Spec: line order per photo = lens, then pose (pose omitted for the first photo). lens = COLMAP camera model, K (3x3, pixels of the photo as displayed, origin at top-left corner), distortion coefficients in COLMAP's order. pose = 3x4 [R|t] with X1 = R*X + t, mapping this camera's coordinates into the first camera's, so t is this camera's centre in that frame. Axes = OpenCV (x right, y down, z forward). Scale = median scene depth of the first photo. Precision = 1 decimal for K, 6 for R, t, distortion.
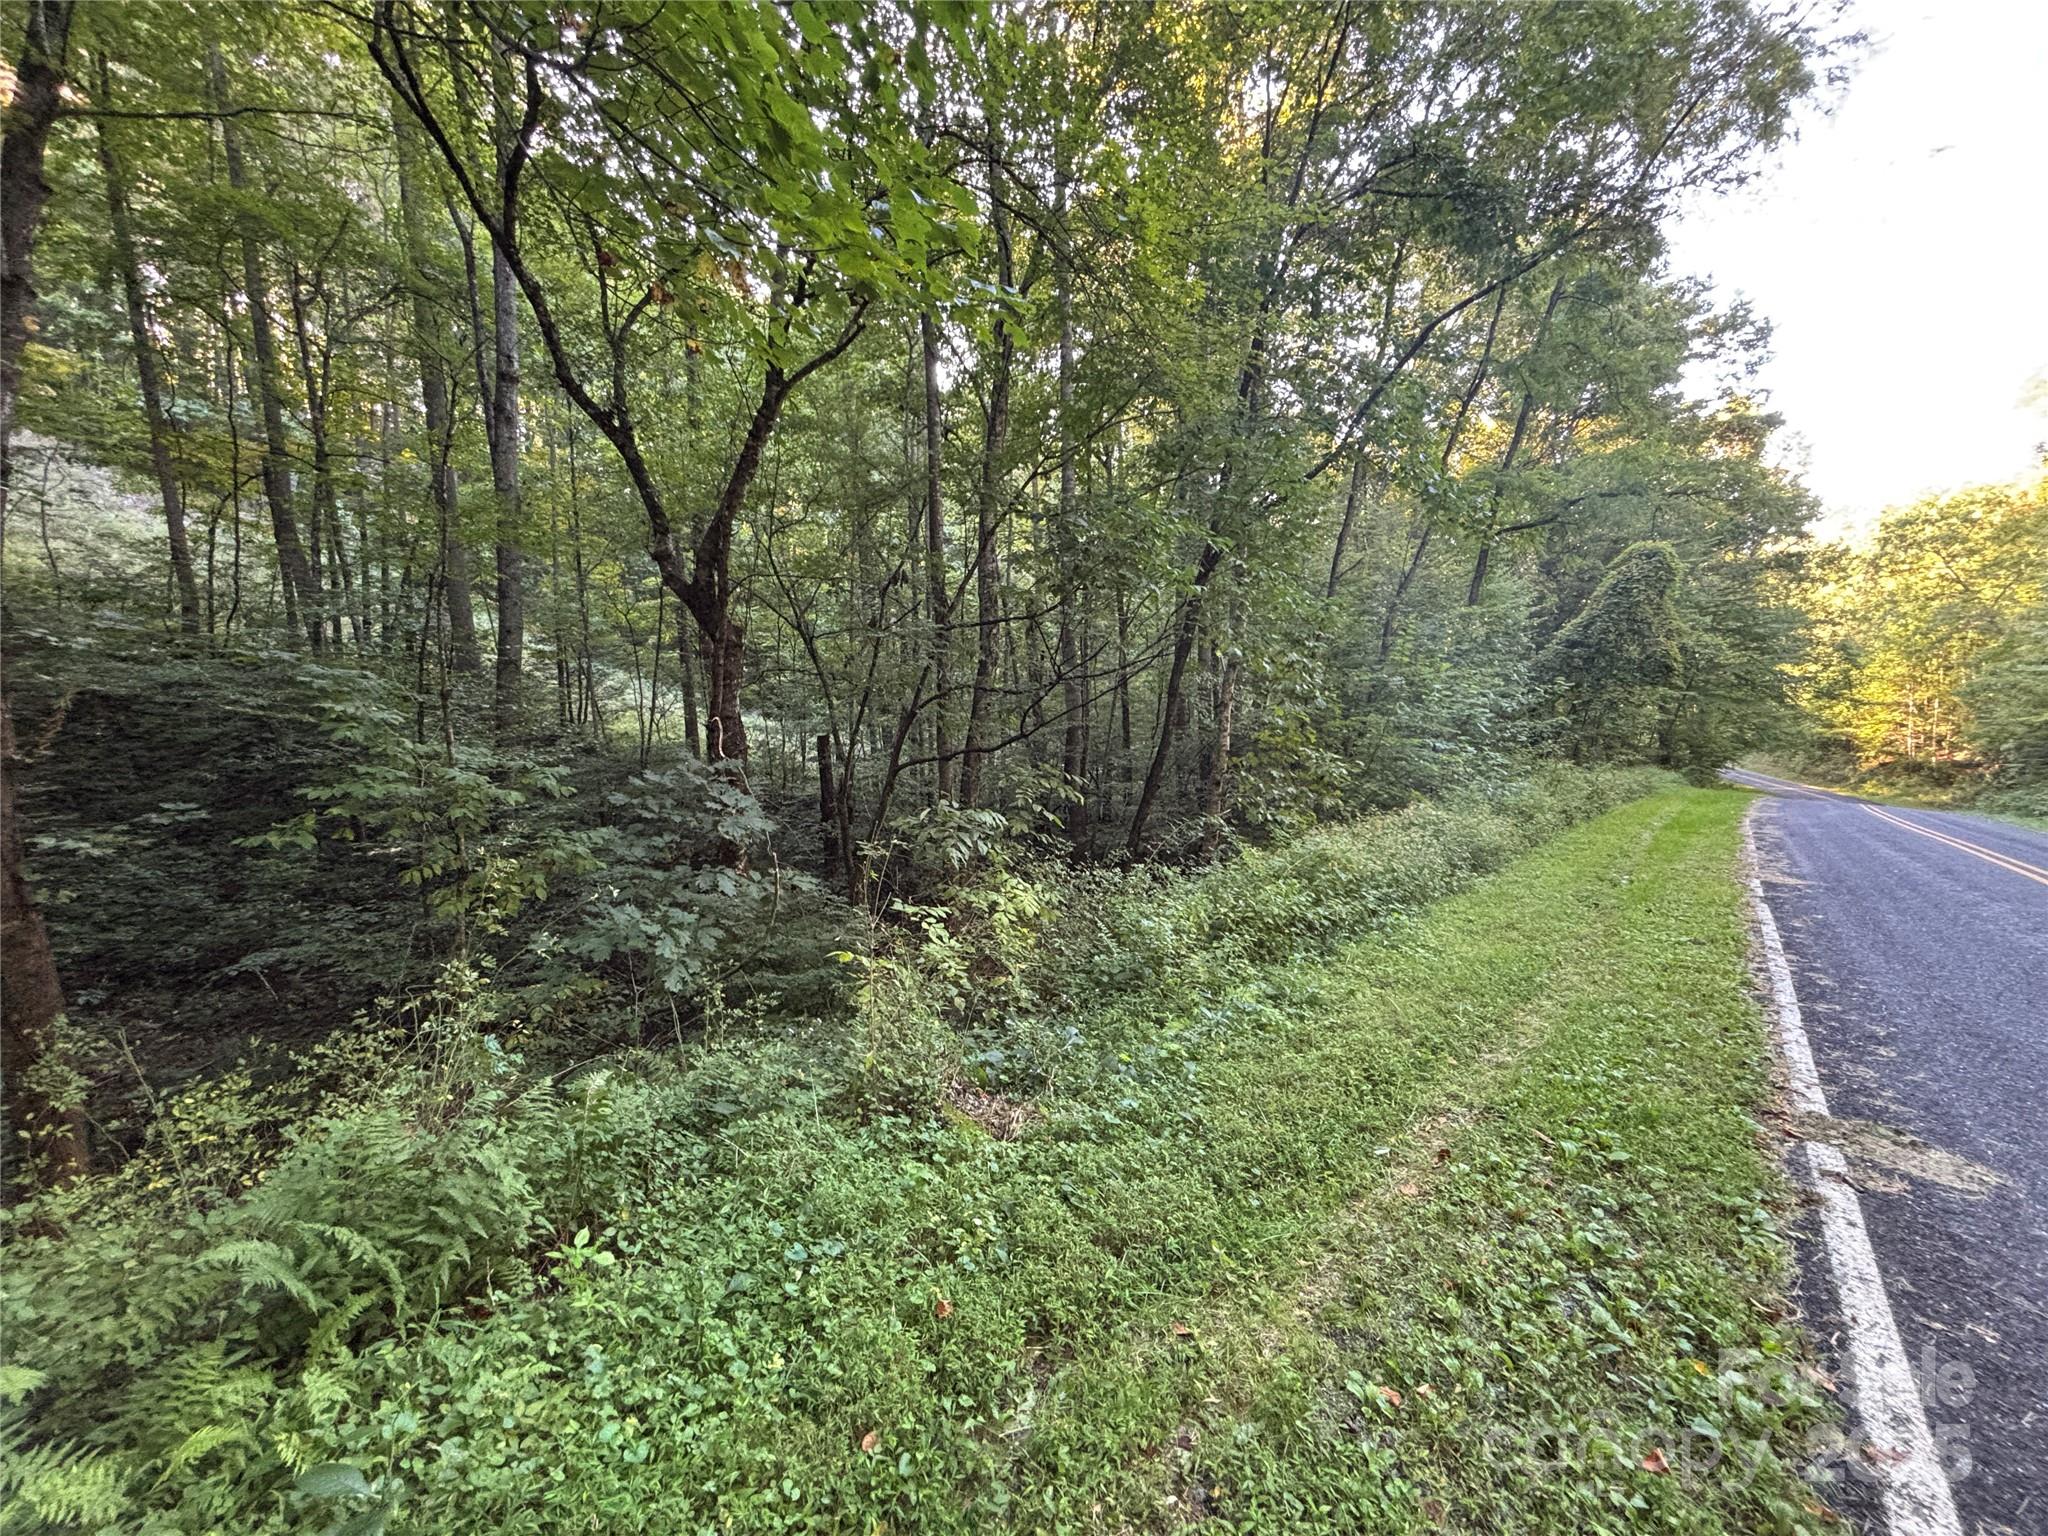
lens RADIAL K [[821.3, 0, 1027.5], [0, 821.3, 776.7], [0, 0, 1]] dist [0.003527, -0.001880]
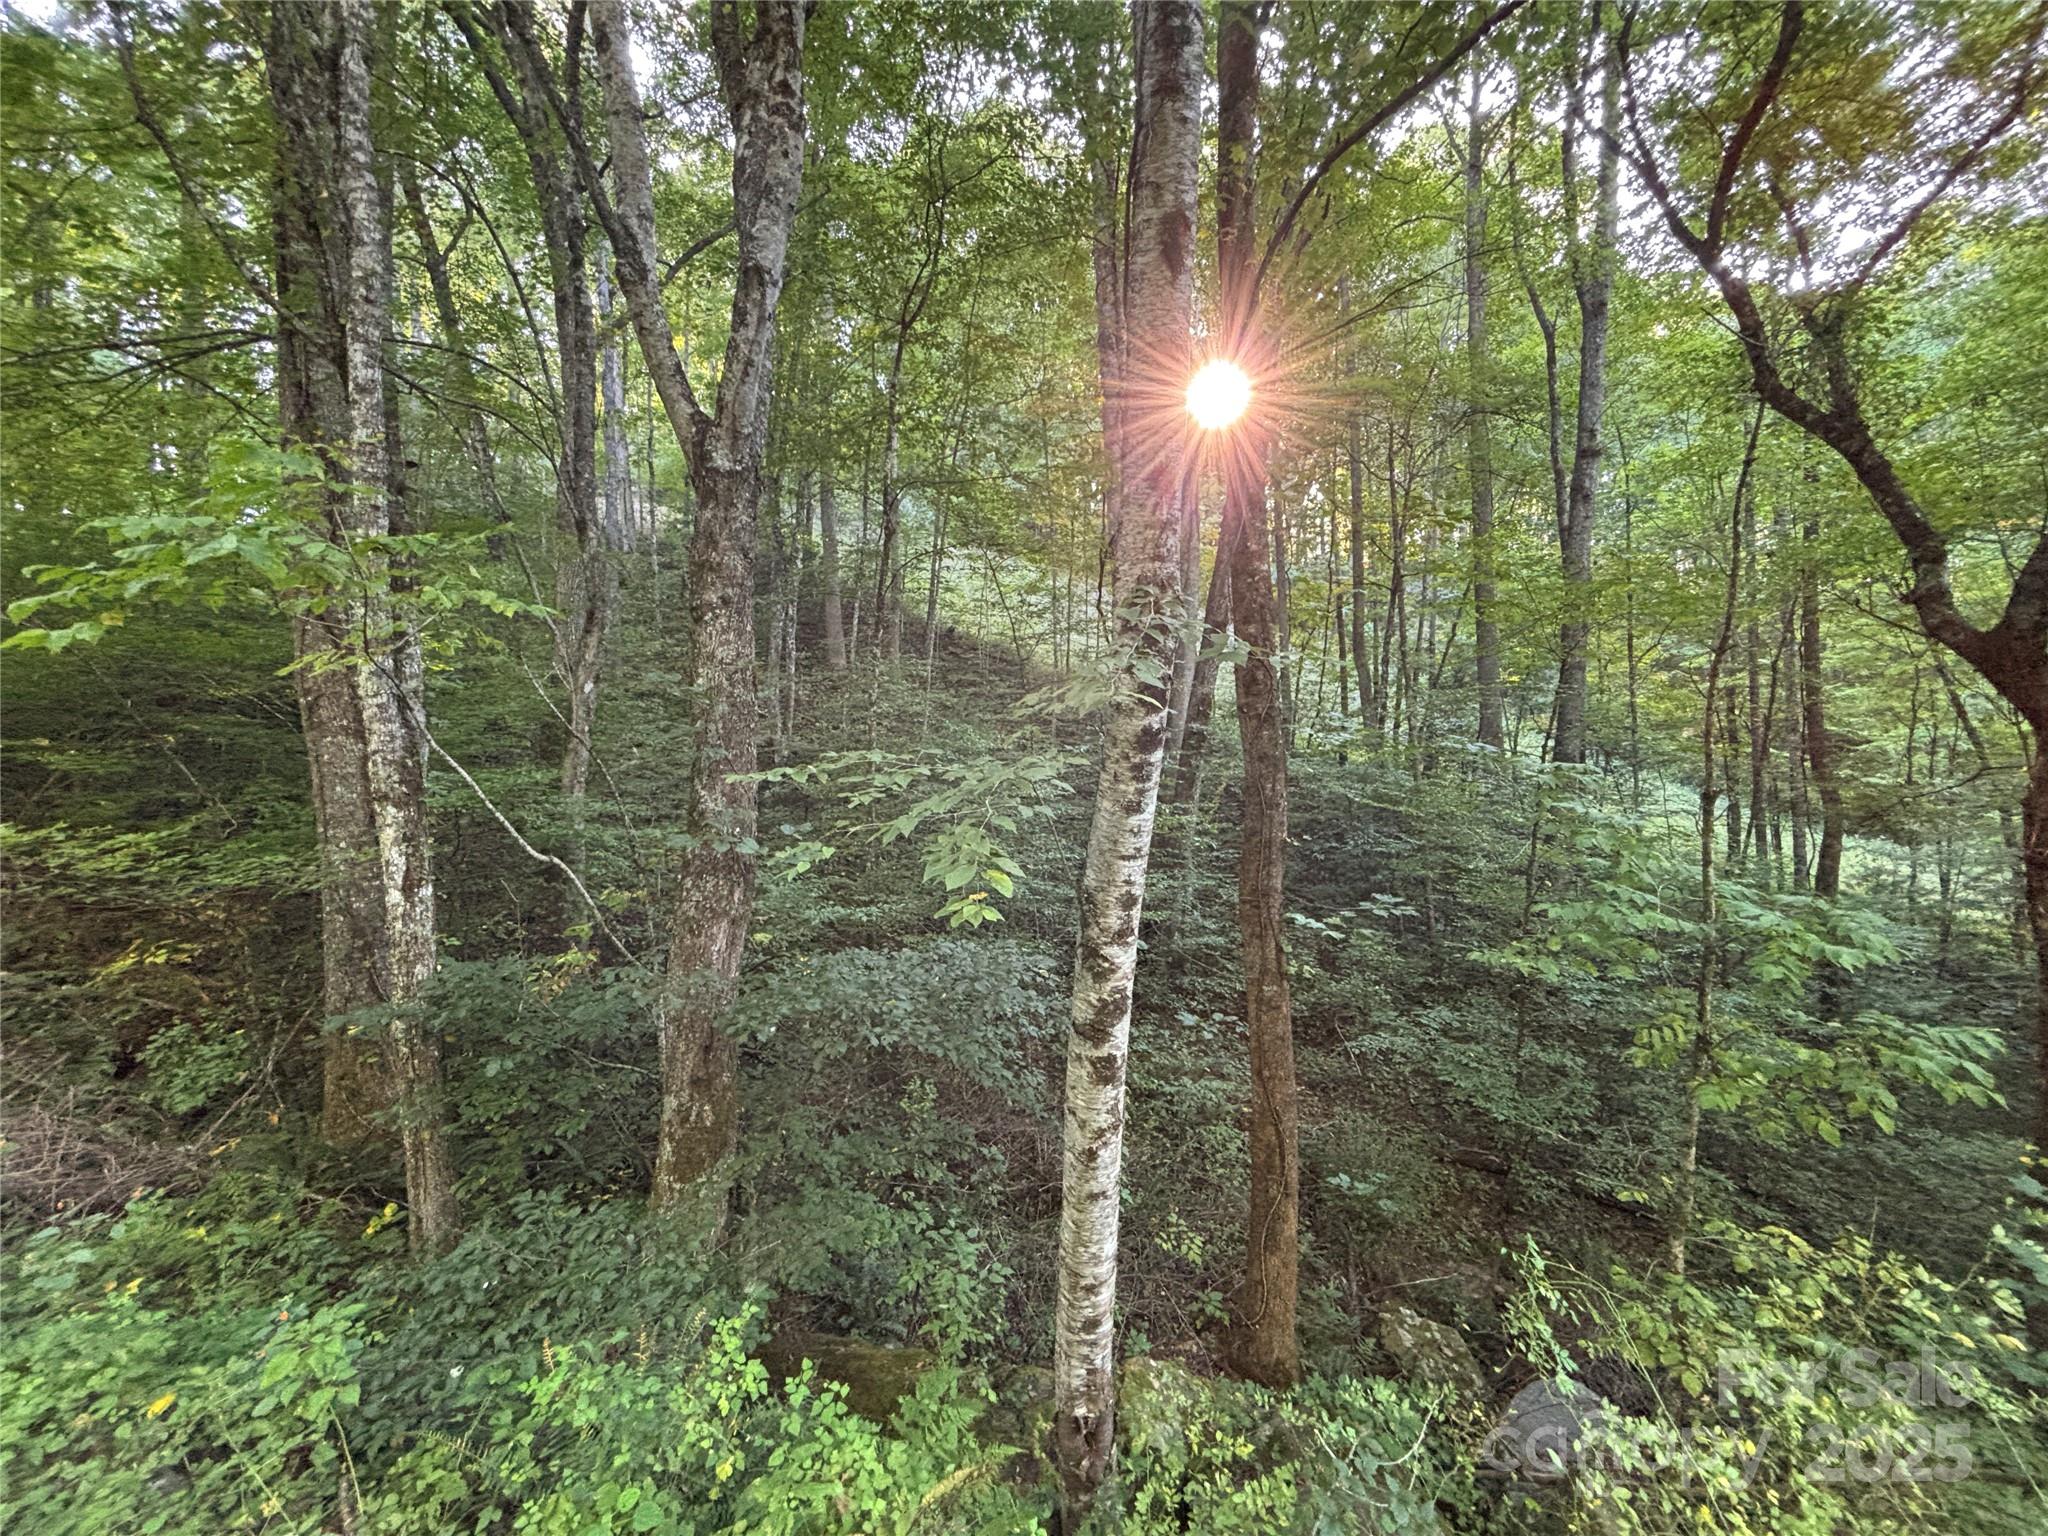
lens RADIAL K [[821.3, 0, 1024.1], [0, 821.3, 772.2], [0, 0, 1]] dist [0.003527, -0.001880]
pose [[0.505037, 0.009191, -0.863049, -0.242640], [-0.115500, 0.991669, -0.057028, -0.004751], [0.855335, 0.128483, 0.501891, 0.061855]]
